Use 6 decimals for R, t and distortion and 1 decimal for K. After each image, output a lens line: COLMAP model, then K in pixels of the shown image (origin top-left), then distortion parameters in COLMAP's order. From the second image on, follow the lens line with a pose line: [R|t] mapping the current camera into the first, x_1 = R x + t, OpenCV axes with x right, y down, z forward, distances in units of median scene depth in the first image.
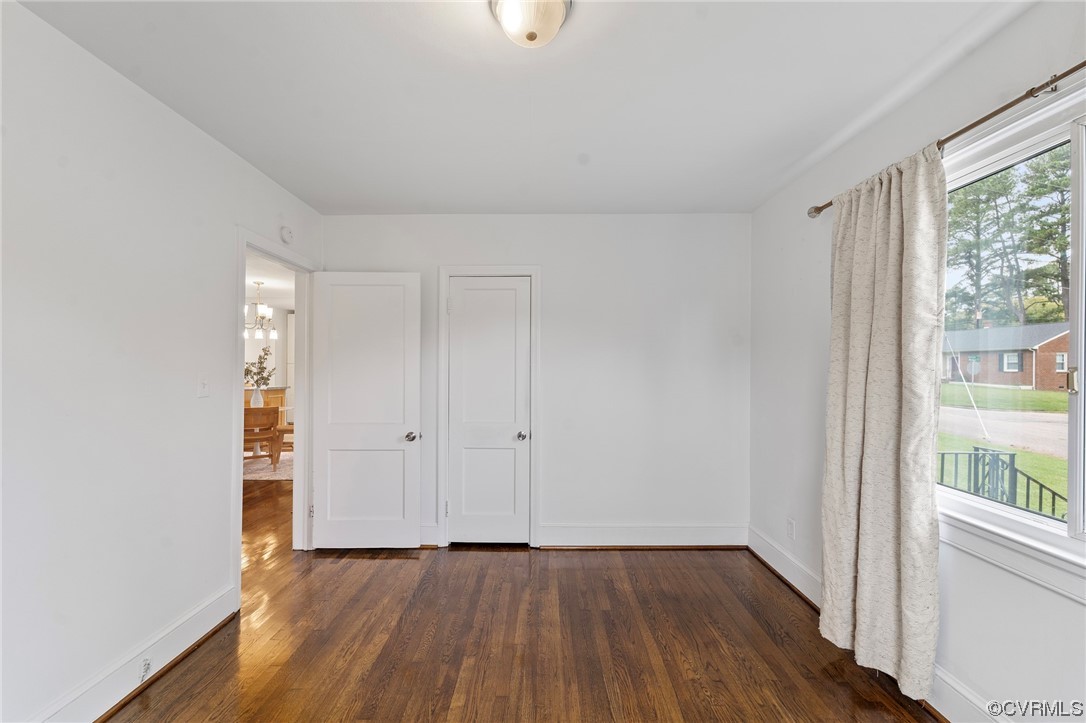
lens RADIAL K [[447.0, 0, 537.8], [0, 447.0, 359.9], [0, 0, 1]] dist [0.000058, 0.000084]
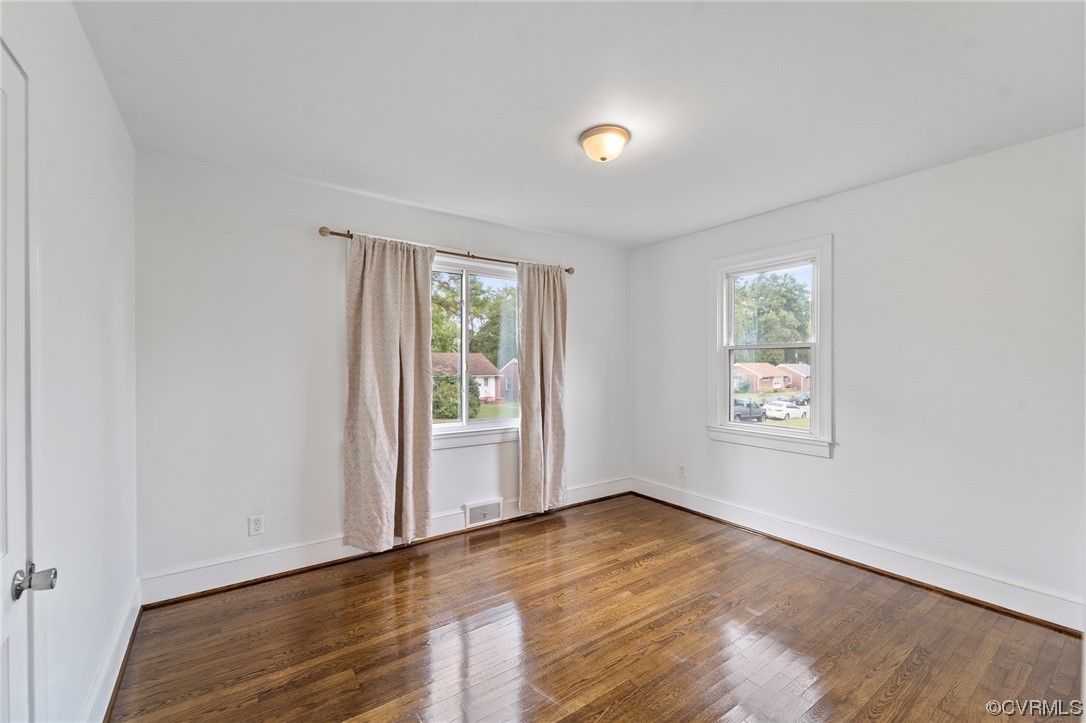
lens RADIAL K [[447.0, 0, 537.8], [0, 447.0, 359.9], [0, 0, 1]] dist [0.000058, 0.000084]
pose [[-0.587735, 0.000225, 0.809053, -0.660962], [-0.009841, 0.999924, -0.007427, 0.011812], [-0.808993, -0.012327, -0.587688, 1.181541]]
